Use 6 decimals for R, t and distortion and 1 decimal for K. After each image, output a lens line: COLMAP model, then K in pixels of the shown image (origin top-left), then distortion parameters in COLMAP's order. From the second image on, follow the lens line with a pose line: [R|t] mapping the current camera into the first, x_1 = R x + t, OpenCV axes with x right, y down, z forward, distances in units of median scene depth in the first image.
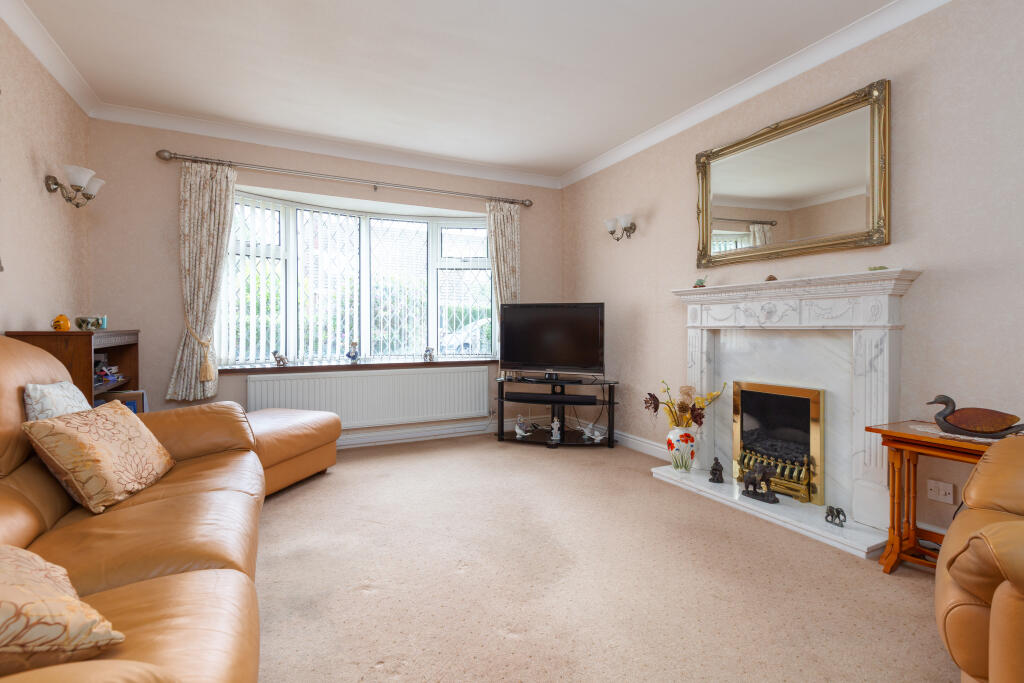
lens RADIAL K [[480.0, 0, 513.2], [0, 480.0, 324.1], [0, 0, 1]] dist [0.001091, 0.000674]
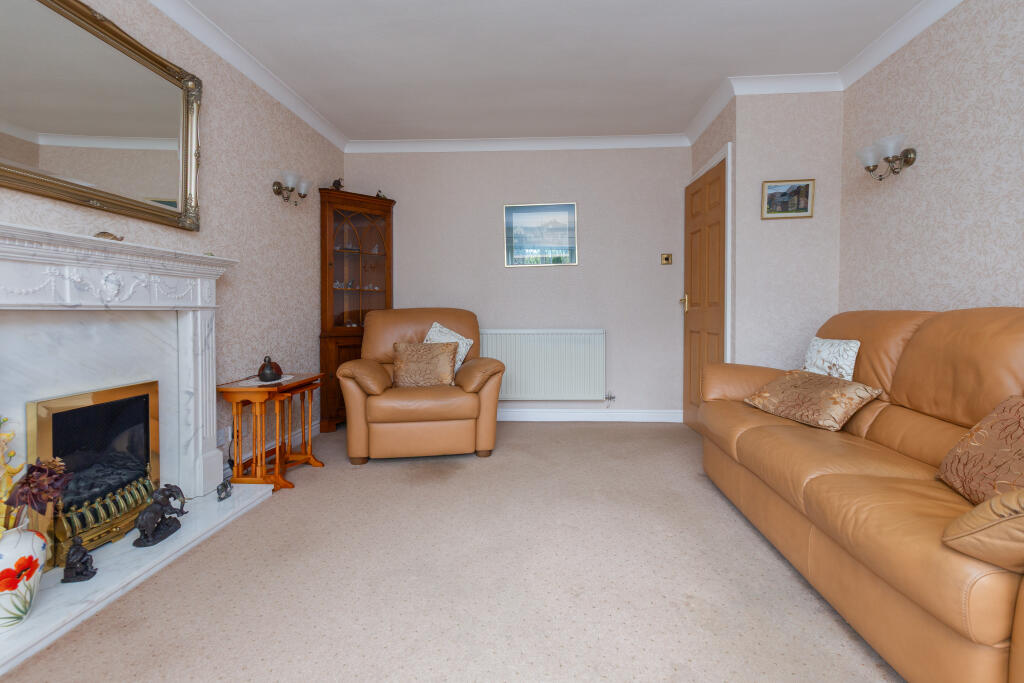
lens RADIAL K [[480.0, 0, 513.2], [0, 480.0, 324.1], [0, 0, 1]] dist [0.001091, 0.000674]
pose [[-0.849782, -0.017652, 0.526839, -0.364099], [-0.004899, 0.999660, 0.025593, 0.009763], [-0.527112, 0.019167, -0.849580, 1.381556]]
